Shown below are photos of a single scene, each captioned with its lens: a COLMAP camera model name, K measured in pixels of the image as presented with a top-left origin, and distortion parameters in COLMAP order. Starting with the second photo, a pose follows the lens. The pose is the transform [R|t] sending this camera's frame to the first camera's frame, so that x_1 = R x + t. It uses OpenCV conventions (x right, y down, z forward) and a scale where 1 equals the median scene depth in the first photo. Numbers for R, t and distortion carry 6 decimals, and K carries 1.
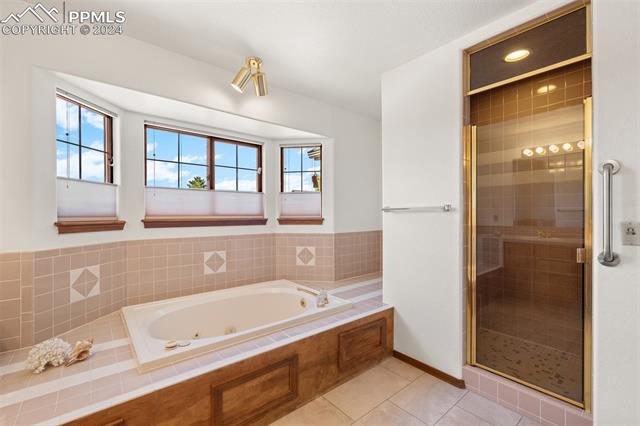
lens RADIAL K [[272.4, 0, 320.0], [0, 272.4, 213.0], [0, 0, 1]] dist [-0.016861, -0.000011]
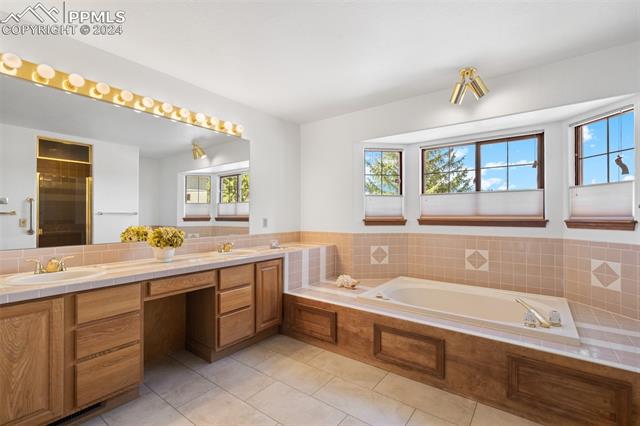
lens RADIAL K [[290.4, 0, 320.0], [0, 290.4, 213.0], [0, 0, 1]] dist [0.000094, -0.000090]
pose [[0.232204, -0.002580, -0.972664, 0.700424], [0.010005, 0.999950, -0.000264, -0.010336], [0.972616, -0.009670, 0.232219, 0.163575]]
